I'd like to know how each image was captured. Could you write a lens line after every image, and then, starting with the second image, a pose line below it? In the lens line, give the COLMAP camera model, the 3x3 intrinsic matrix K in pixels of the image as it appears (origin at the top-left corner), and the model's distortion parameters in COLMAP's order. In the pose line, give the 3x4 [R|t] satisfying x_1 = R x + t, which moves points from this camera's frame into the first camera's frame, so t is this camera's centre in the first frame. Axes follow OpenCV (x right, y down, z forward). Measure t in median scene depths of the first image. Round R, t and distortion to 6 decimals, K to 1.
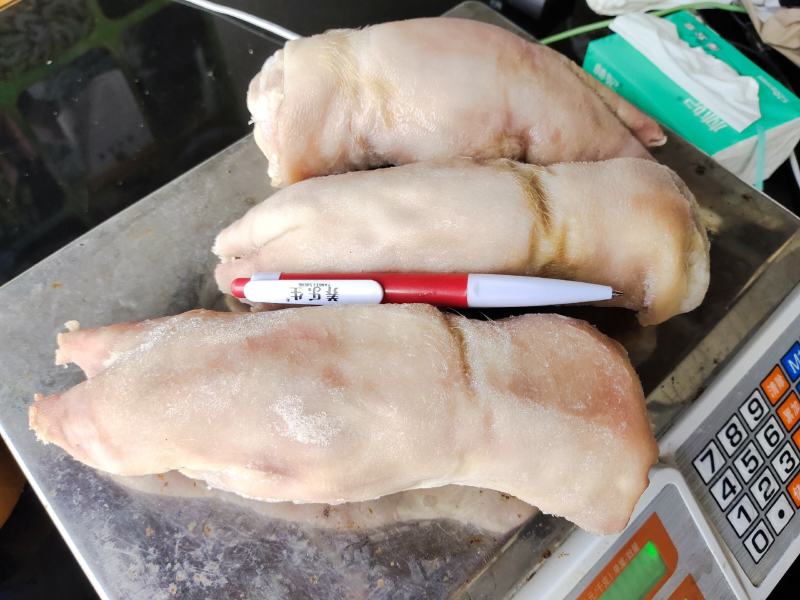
lens RADIAL K [[580.0, 0, 395.4], [0, 580.0, 301.5], [0, 0, 1]] dist [-0.001827, -0.044372]
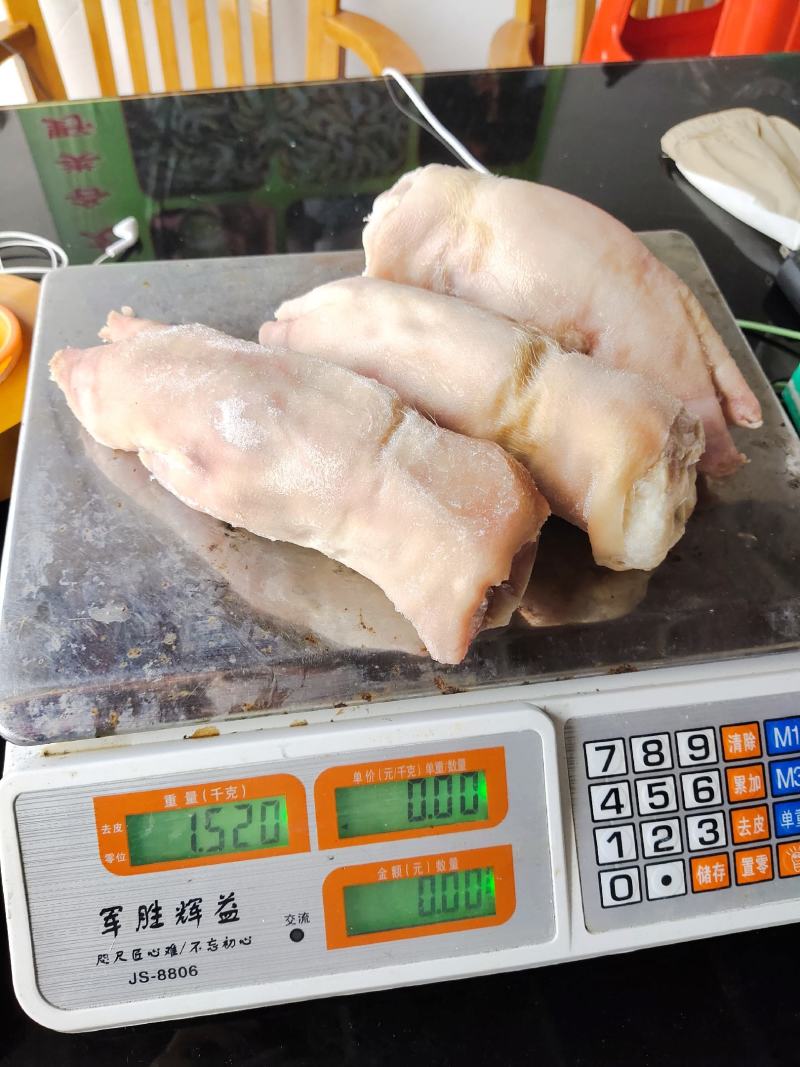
lens RADIAL K [[773.6, 0, 397.9], [0, 773.6, 528.6], [0, 0, 1]] dist [-0.001827, -0.044372]
pose [[0.833790, 0.480462, -0.271940, 0.451990], [-0.505183, 0.862656, -0.024796, 0.175610], [0.222677, 0.158054, 0.961995, -0.230633]]
